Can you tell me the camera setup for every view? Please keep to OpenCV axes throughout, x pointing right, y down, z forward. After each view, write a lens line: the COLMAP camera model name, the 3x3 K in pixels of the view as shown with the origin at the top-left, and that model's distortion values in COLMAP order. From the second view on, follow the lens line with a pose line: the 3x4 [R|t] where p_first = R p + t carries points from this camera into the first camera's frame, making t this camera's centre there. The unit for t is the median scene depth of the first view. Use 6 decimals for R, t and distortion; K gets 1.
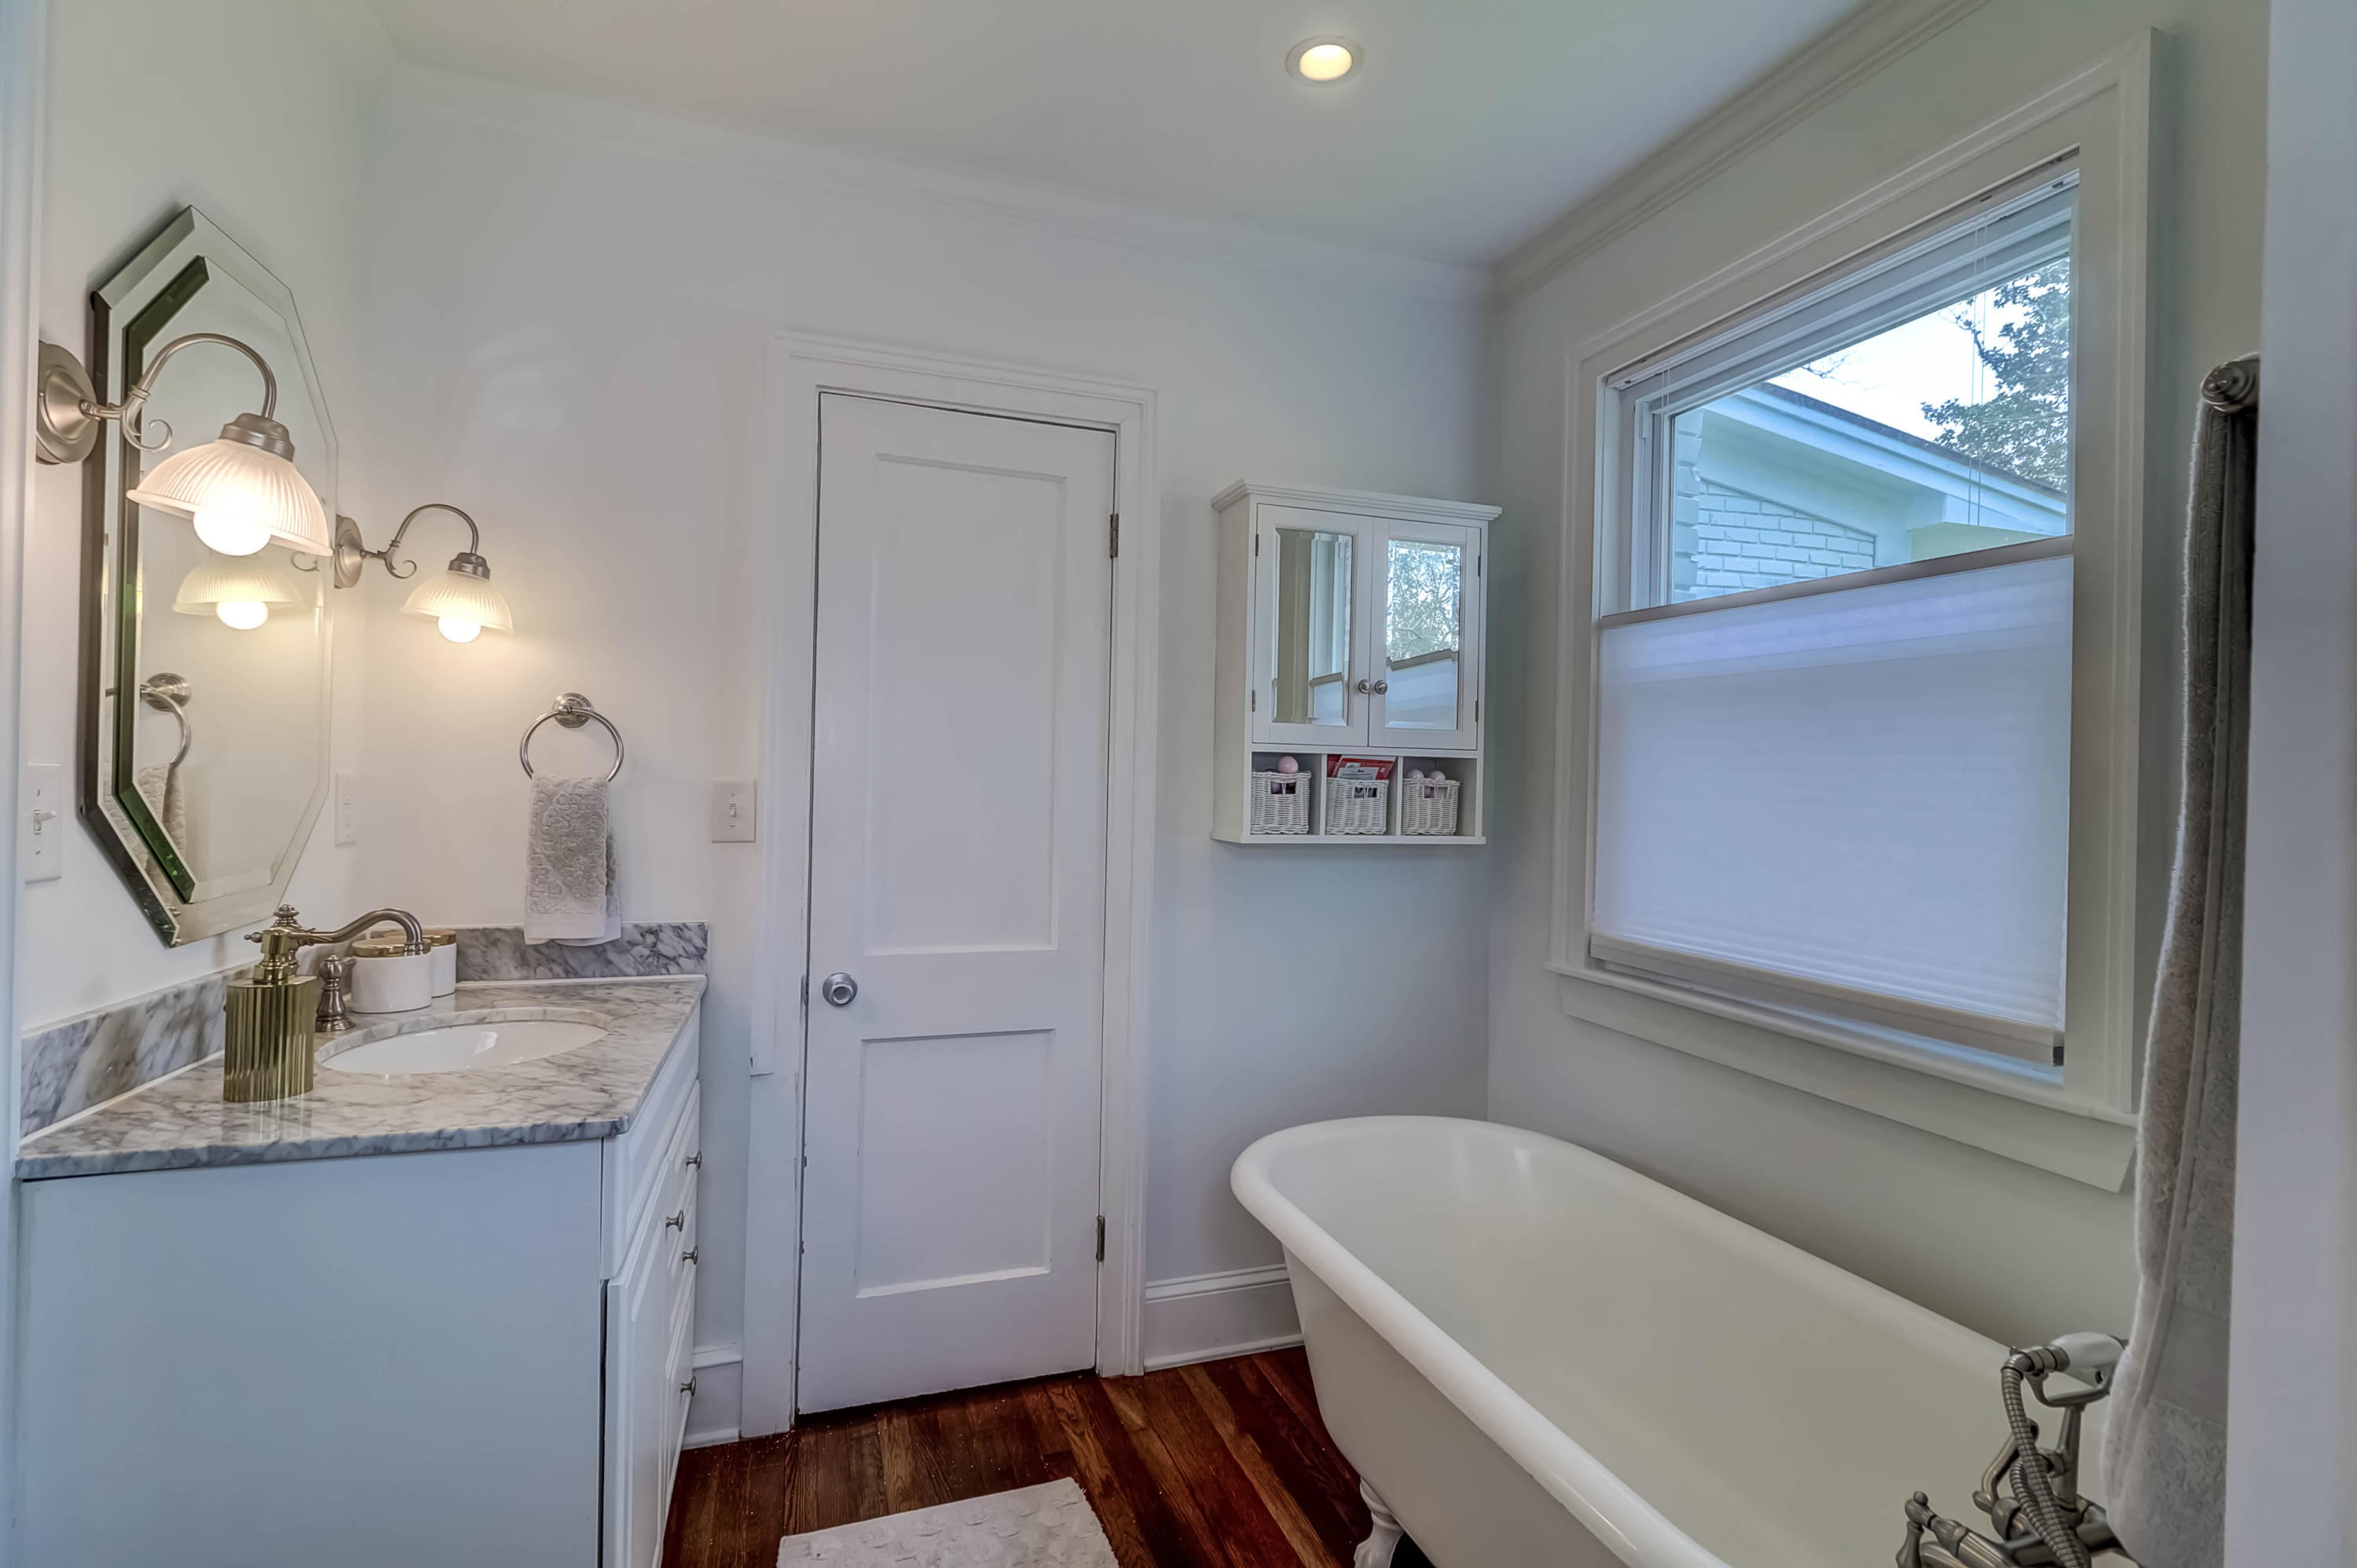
lens RADIAL K [[1077.4, 0, 1172.8], [0, 1077.4, 783.5], [0, 0, 1]] dist [0.006009, -0.001845]
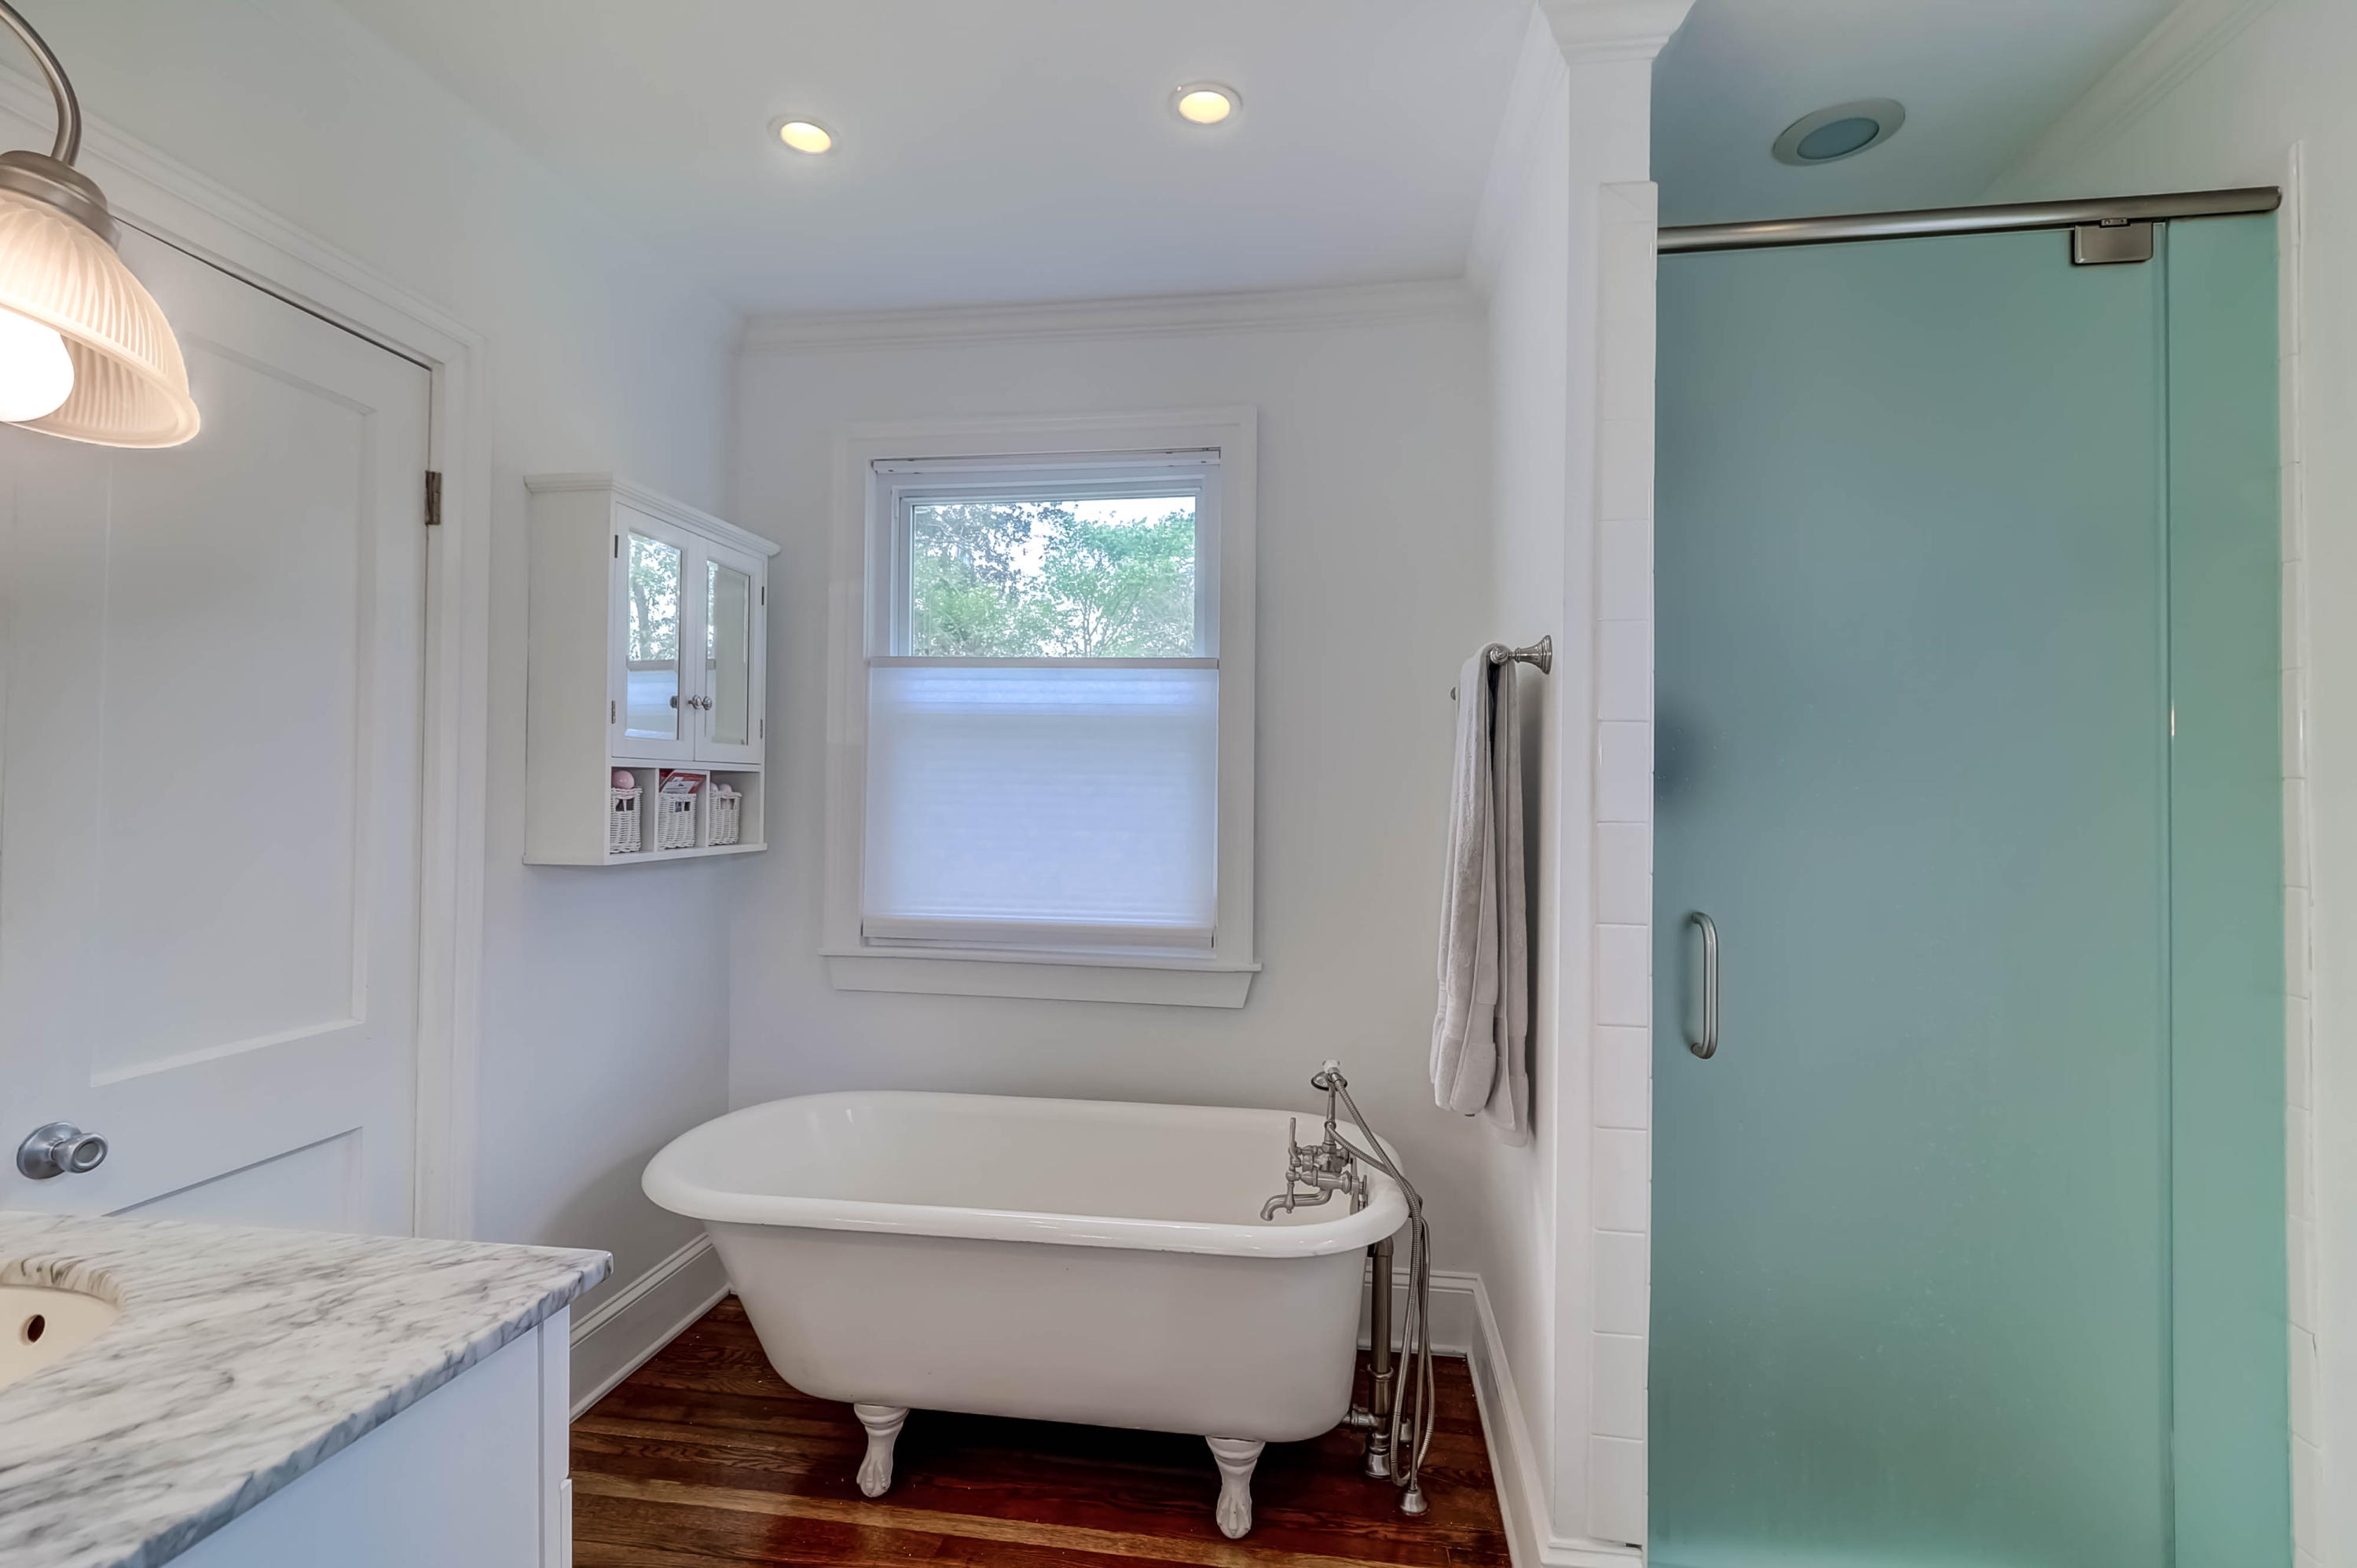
lens RADIAL K [[1077.4, 0, 1165.9], [0, 1077.4, 779.4], [0, 0, 1]] dist [0.006009, -0.001845]
pose [[0.466609, -0.007630, 0.884431, -0.516466], [0.003443, 0.999971, 0.006811, -0.022474], [-0.884457, -0.000133, 0.466622, 0.134988]]
